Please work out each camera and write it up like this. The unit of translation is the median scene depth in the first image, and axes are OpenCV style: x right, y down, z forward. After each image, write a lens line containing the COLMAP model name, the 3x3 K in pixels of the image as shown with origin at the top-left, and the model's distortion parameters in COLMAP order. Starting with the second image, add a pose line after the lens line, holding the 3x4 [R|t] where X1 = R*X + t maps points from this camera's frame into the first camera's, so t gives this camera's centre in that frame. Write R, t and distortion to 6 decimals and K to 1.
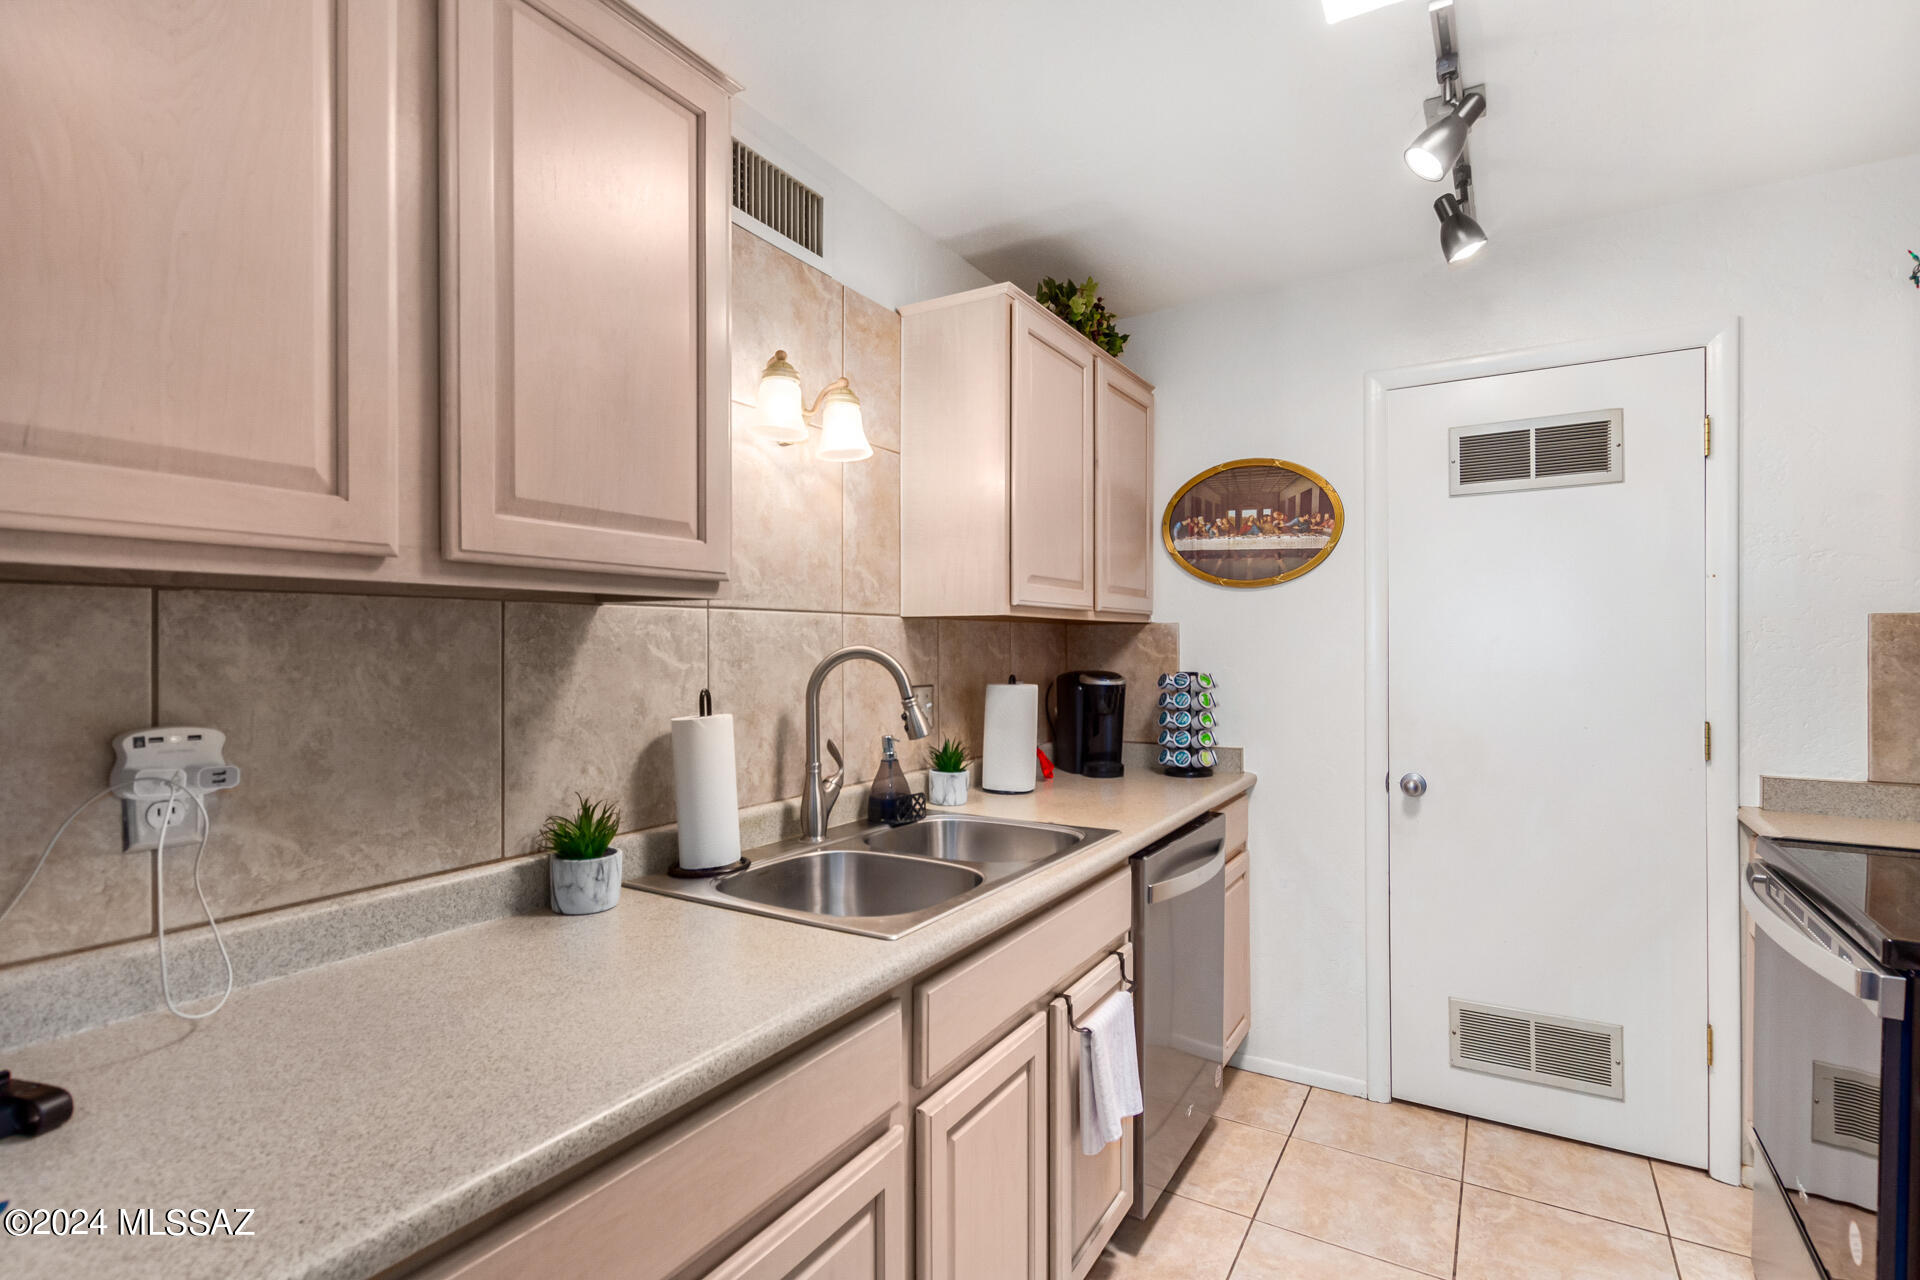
lens RADIAL K [[922.0, 0, 964.1], [0, 922.0, 638.0], [0, 0, 1]] dist [0.006945, -0.000083]
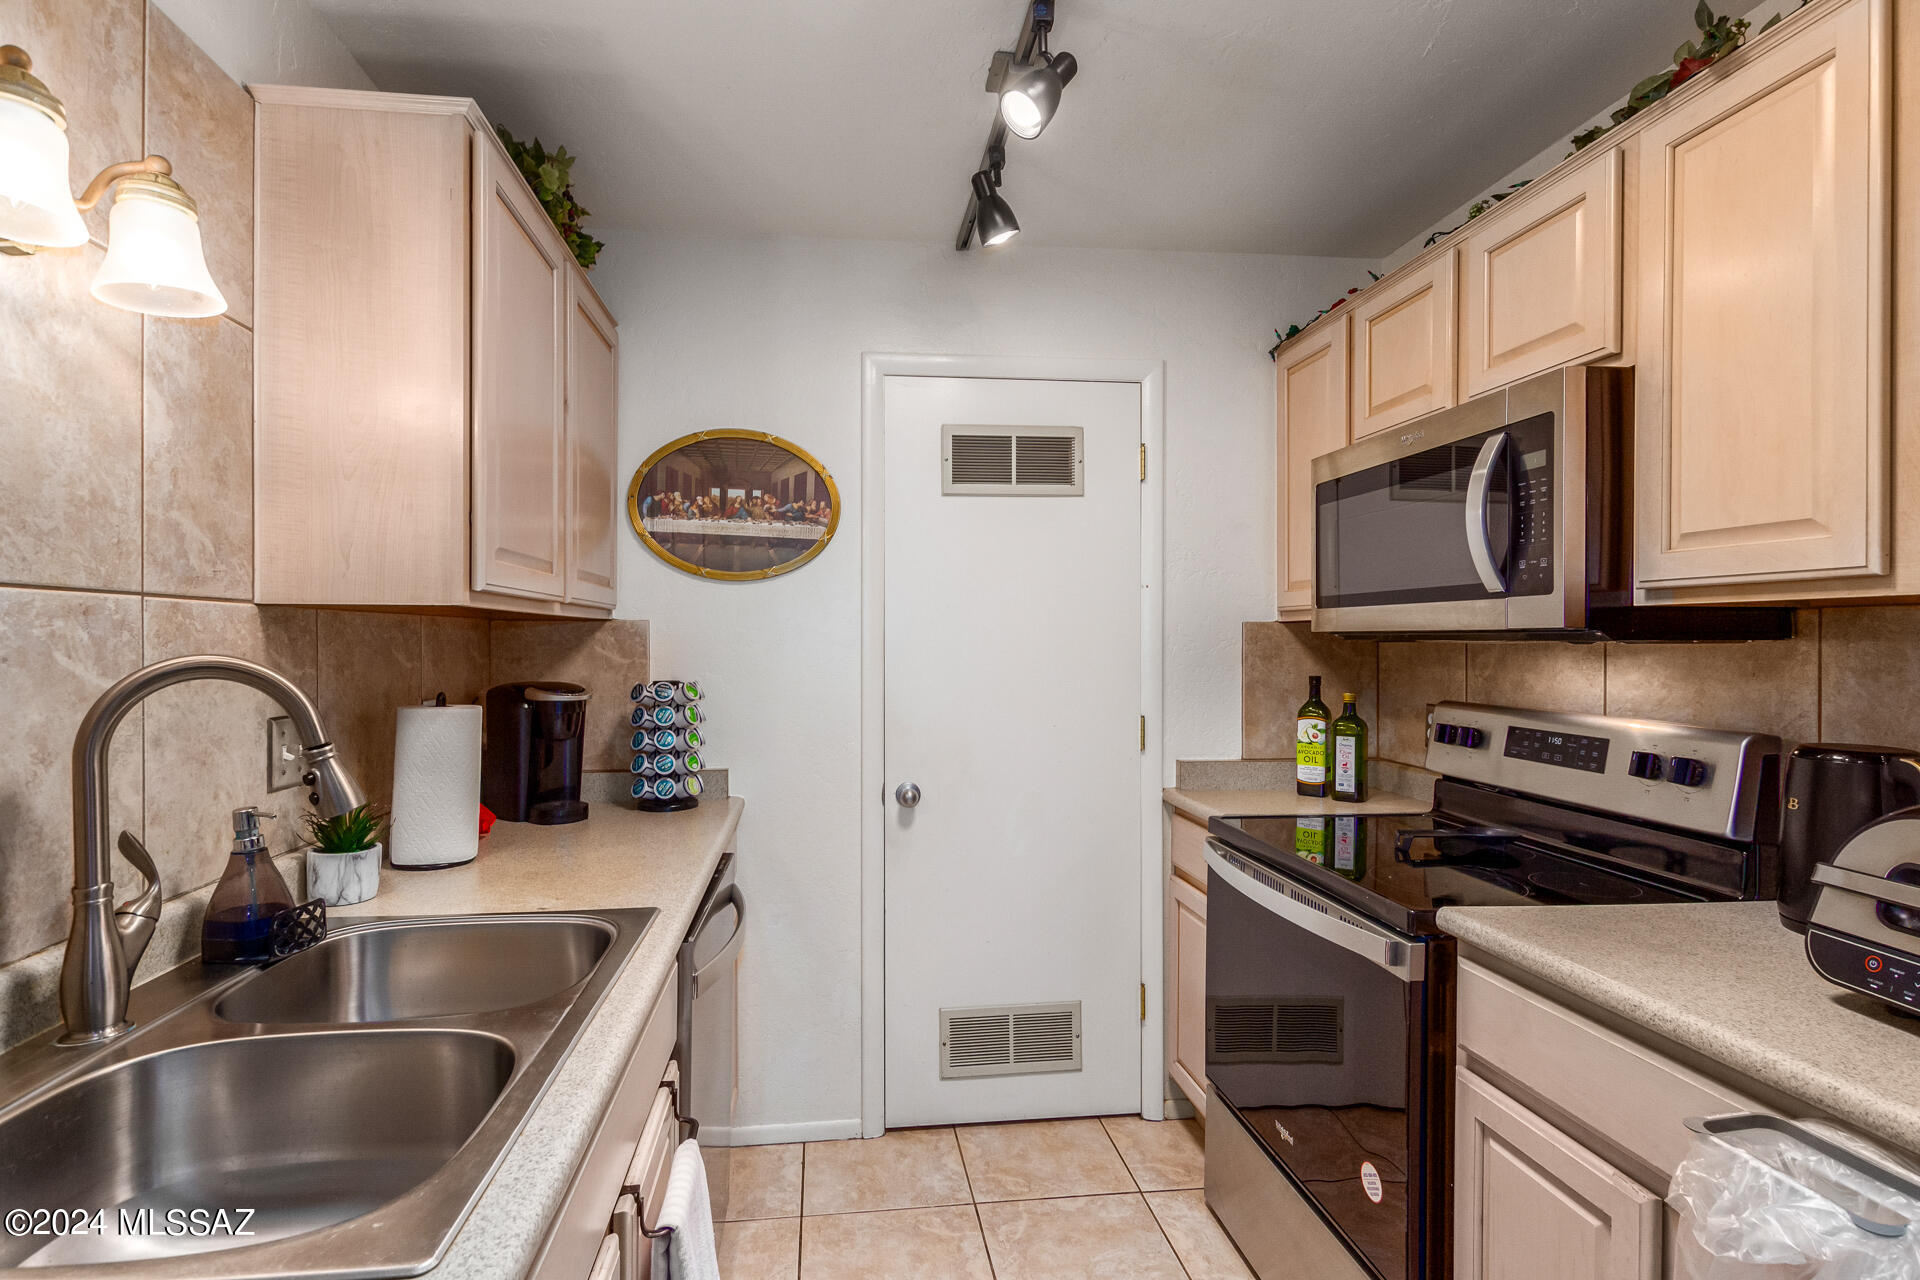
lens RADIAL K [[933.8, 0, 930.1], [0, 933.8, 642.6], [0, 0, 1]] dist [0.013293, -0.007325]
pose [[0.793047, 0.000745, 0.609159, -0.087835], [-0.005458, 0.999968, 0.005882, -0.003500], [-0.609135, -0.007989, 0.793026, 0.236486]]
